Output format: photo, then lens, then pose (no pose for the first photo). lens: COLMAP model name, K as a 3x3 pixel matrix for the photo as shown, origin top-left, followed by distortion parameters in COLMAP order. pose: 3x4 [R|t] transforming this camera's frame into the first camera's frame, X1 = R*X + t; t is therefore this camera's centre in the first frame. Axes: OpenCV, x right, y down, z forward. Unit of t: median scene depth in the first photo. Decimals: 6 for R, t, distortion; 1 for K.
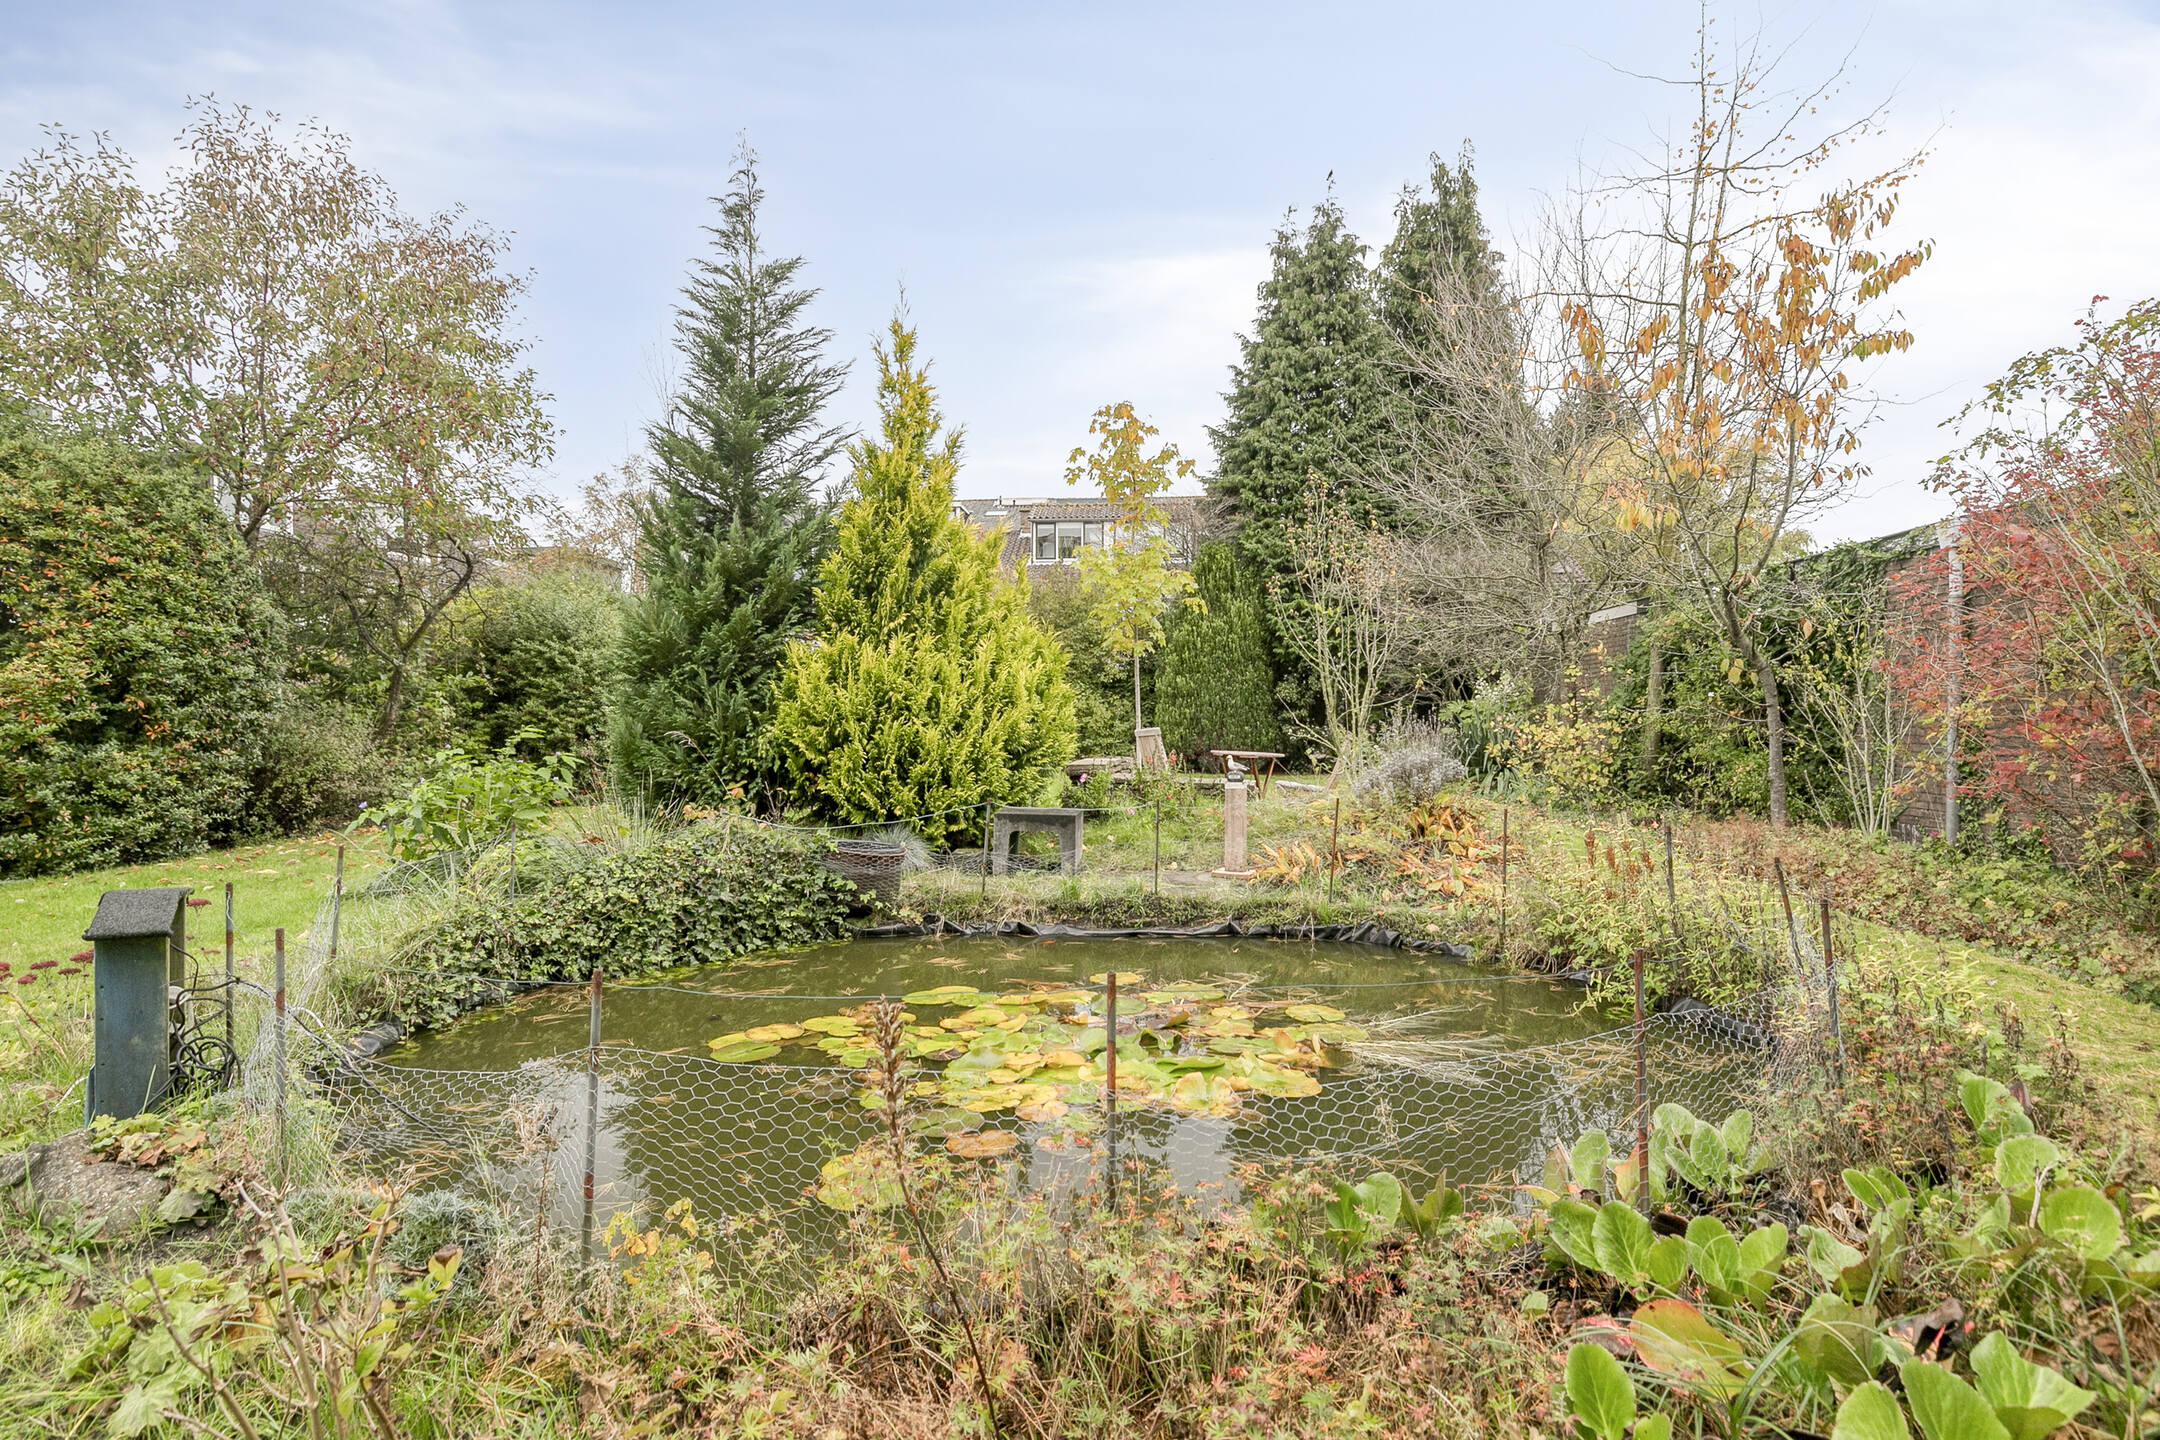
lens RADIAL K [[1073.3, 0, 1084.7], [0, 1073.3, 735.7], [0, 0, 1]] dist [-0.007290, 0.000052]
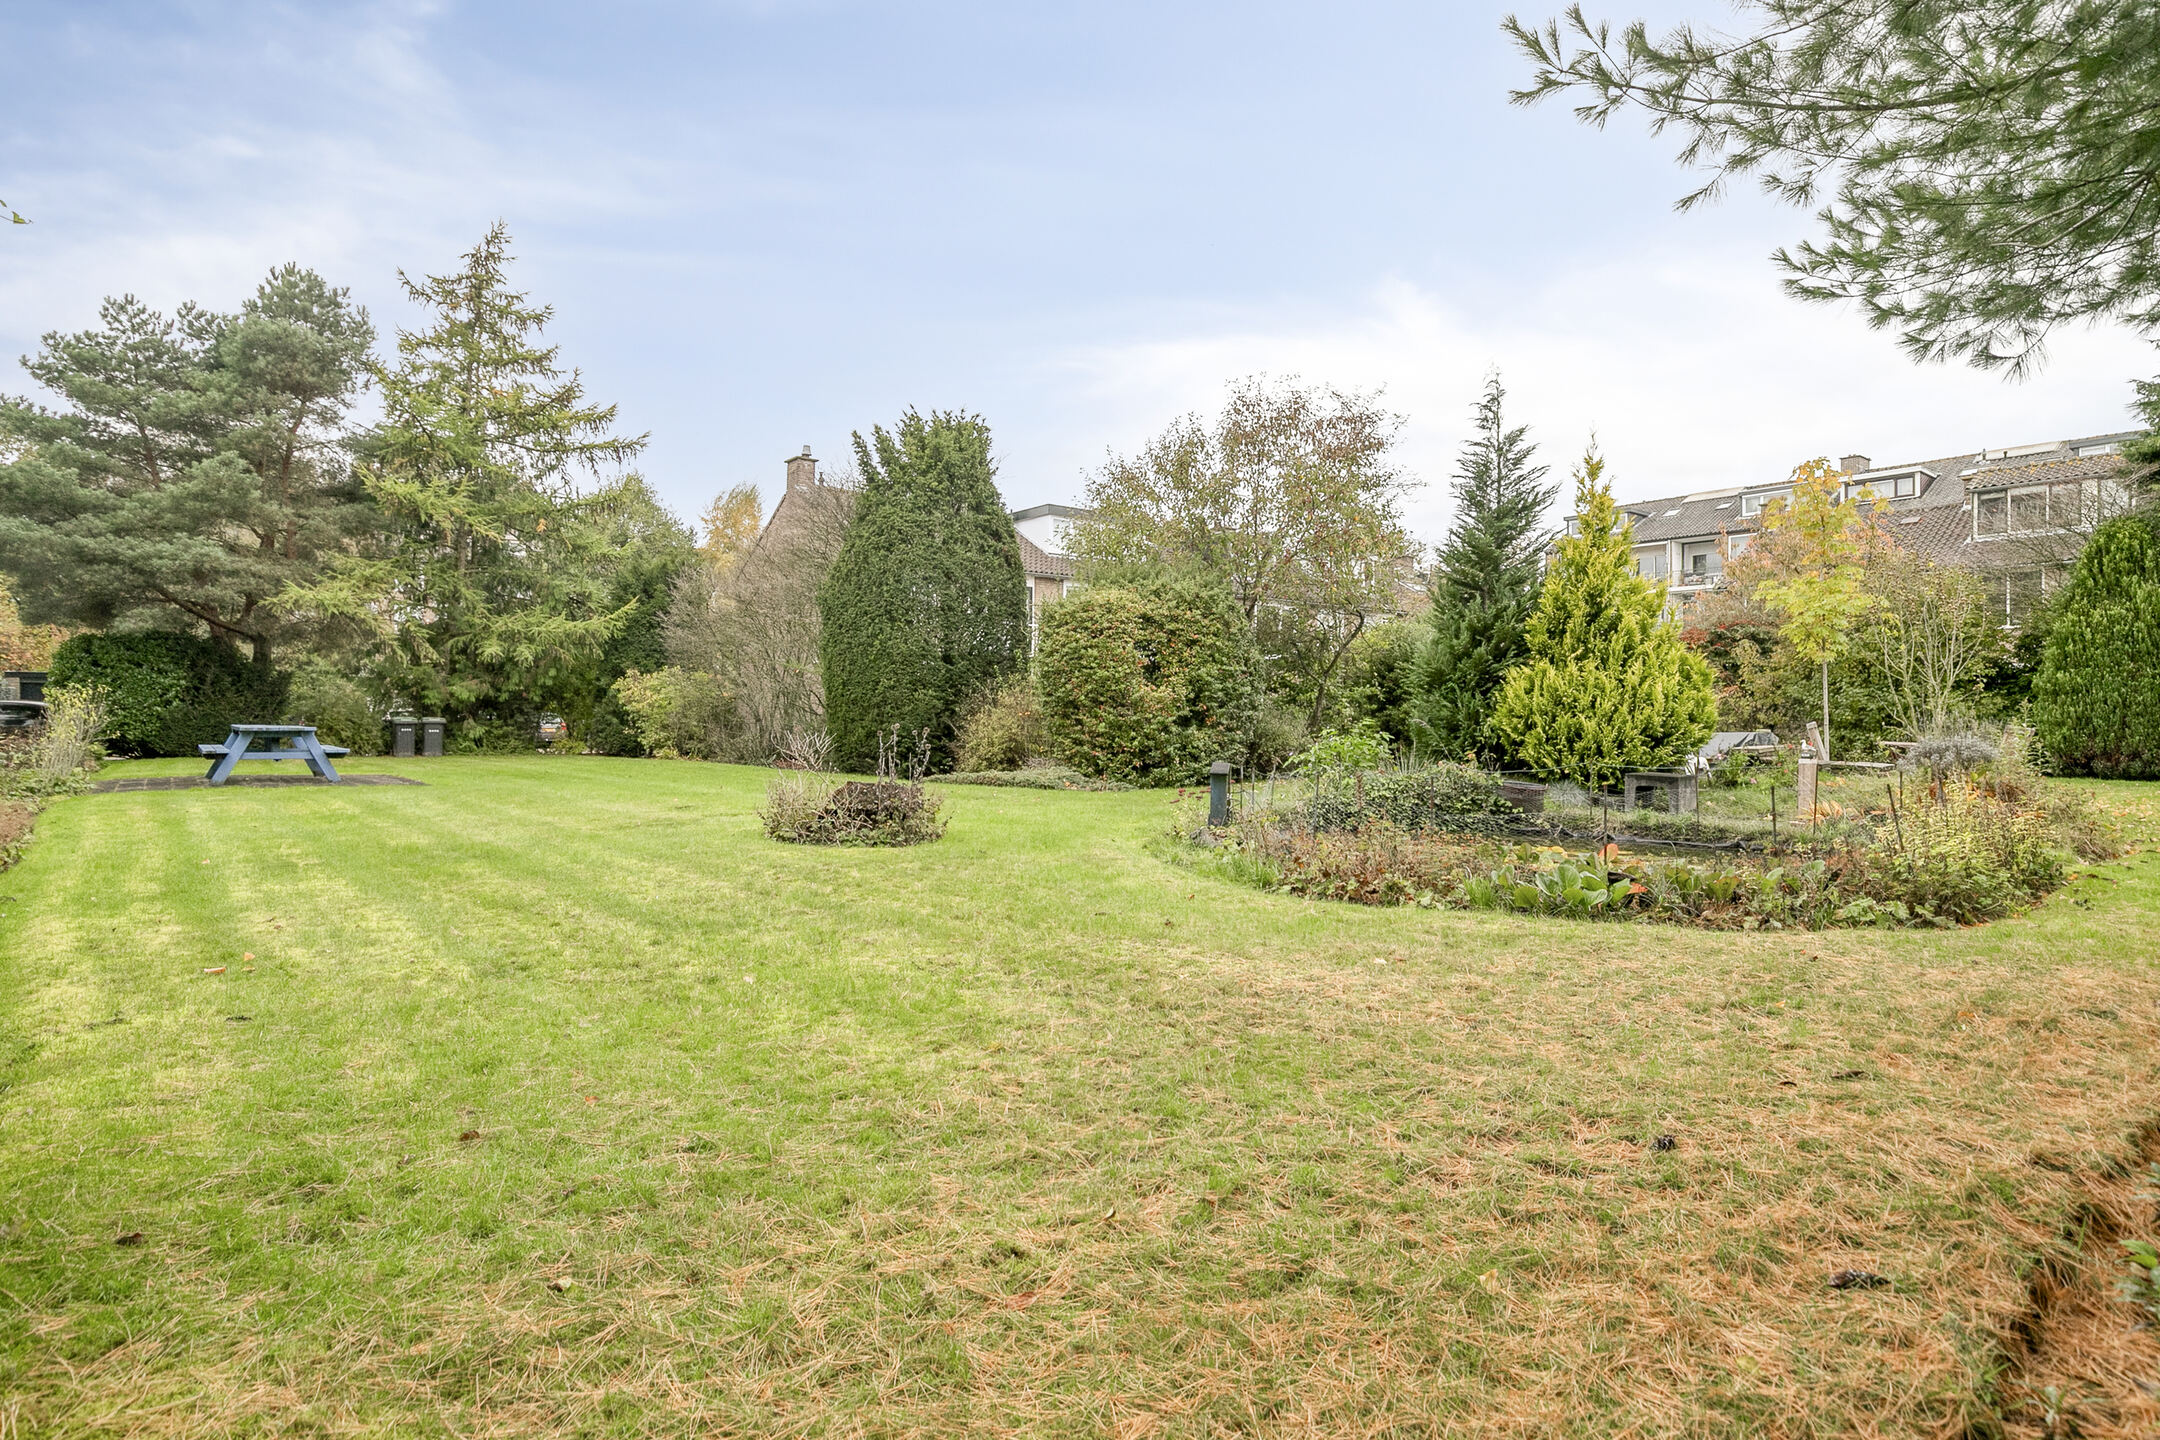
lens RADIAL K [[1220.6, 0, 1080.5], [0, 1220.6, 723.0], [0, 0, 1]] dist [-0.001751, -0.000429]
pose [[0.696523, 0.004022, -0.717523, 0.605782], [-0.014707, 0.999854, -0.008673, 0.023427], [0.717384, 0.016593, 0.696481, -0.773622]]
